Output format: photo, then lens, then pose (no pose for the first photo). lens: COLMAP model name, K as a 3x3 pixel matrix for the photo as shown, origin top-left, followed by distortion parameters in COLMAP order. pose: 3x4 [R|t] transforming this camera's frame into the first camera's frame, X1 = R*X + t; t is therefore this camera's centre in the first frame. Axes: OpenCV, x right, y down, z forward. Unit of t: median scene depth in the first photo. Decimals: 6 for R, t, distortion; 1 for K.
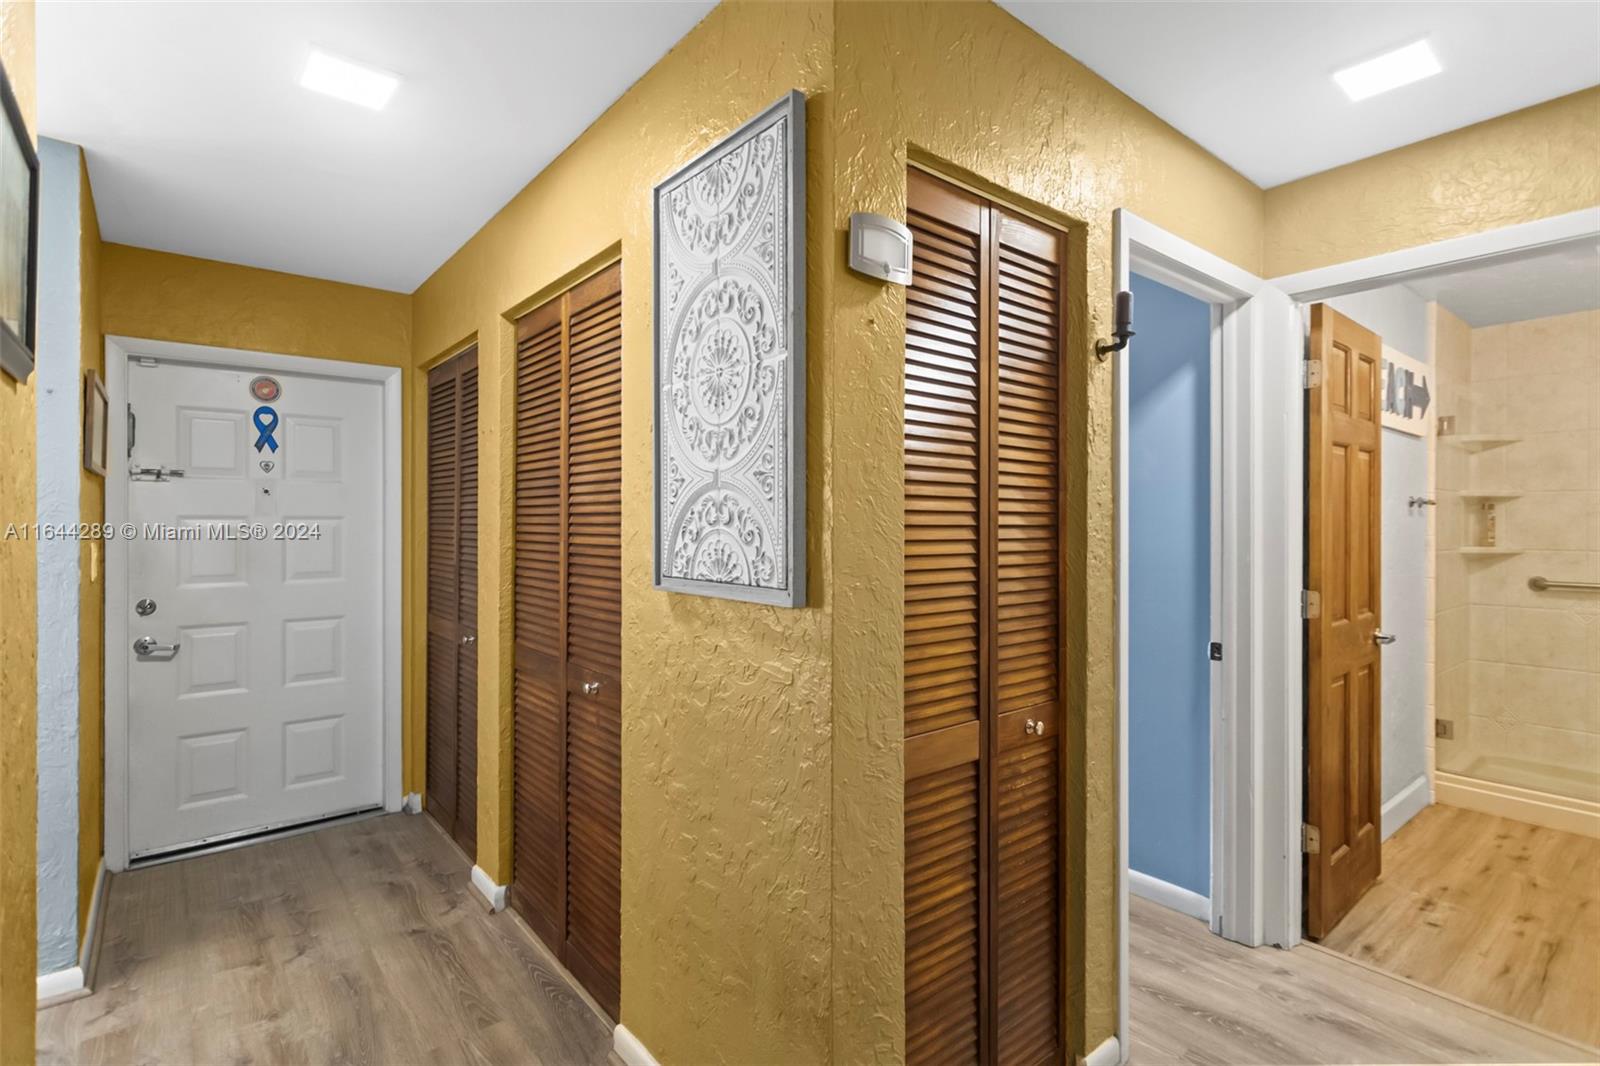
lens RADIAL K [[768.9, 0, 796.8], [0, 768.9, 524.3], [0, 0, 1]] dist [0.002483, 0.001693]
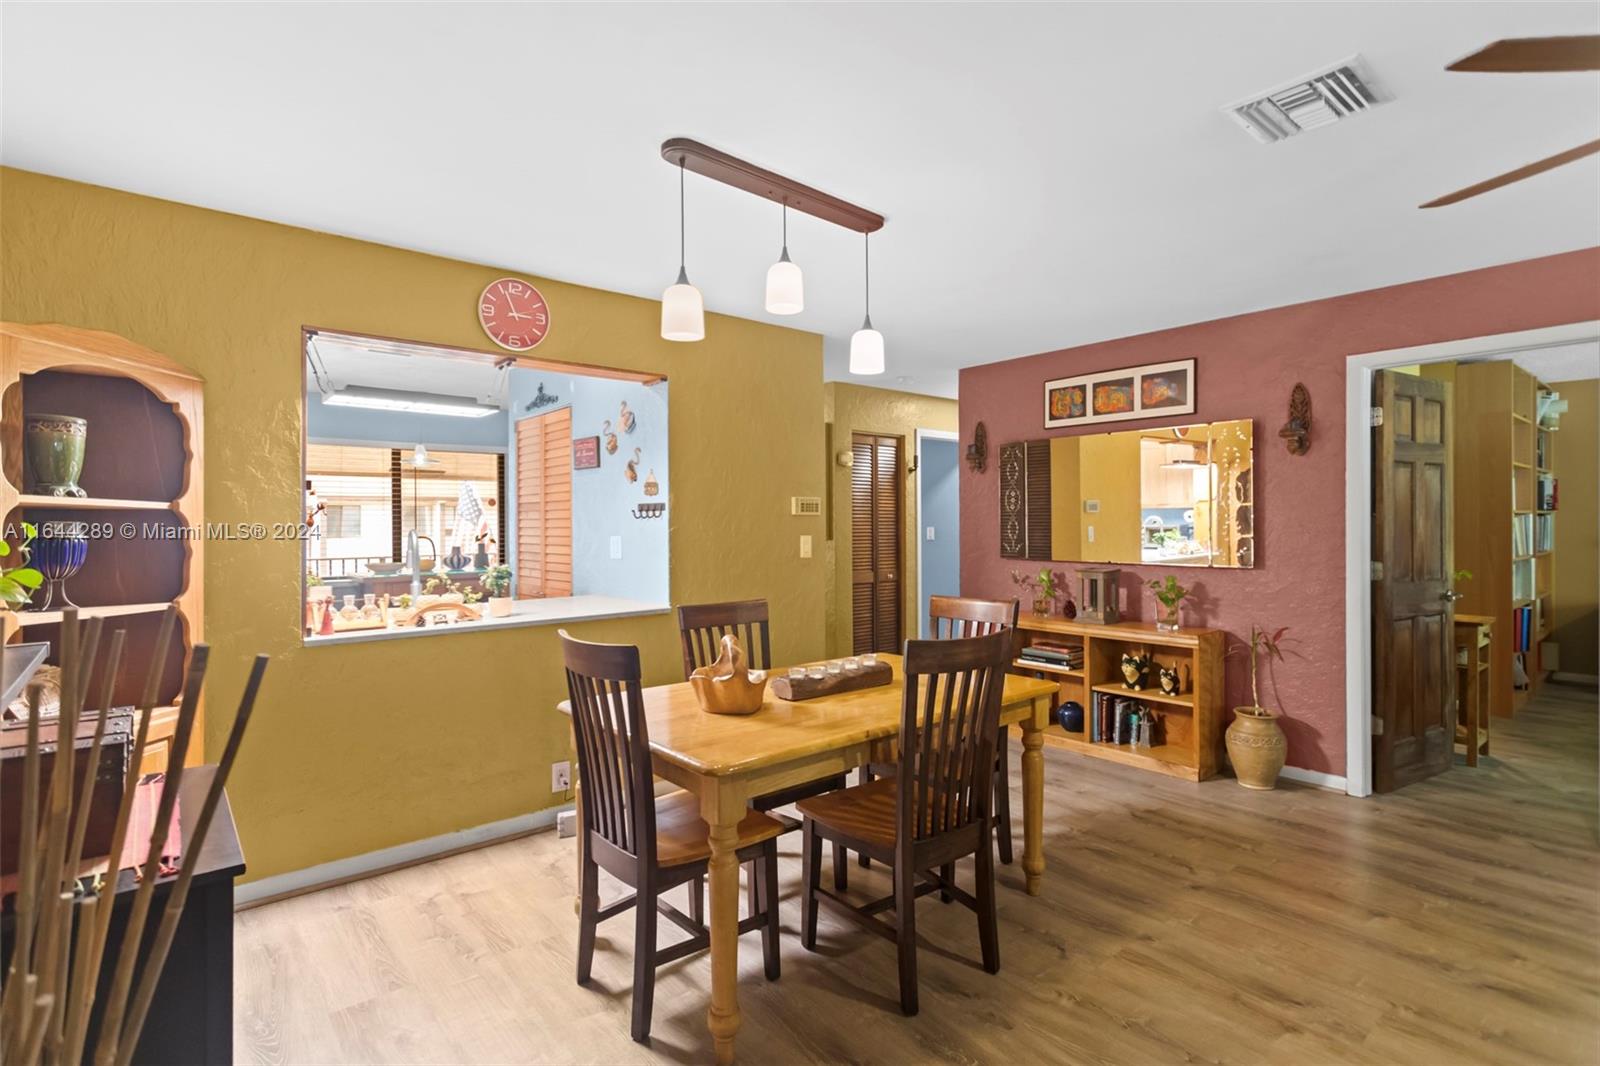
lens RADIAL K [[768.9, 0, 796.8], [0, 768.9, 524.3], [0, 0, 1]] dist [0.002483, 0.001693]
pose [[0.999842, -0.009833, 0.014777, -0.181568], [0.009806, 0.999950, 0.001861, 0.005232], [-0.014795, -0.001716, 0.999889, -2.609481]]
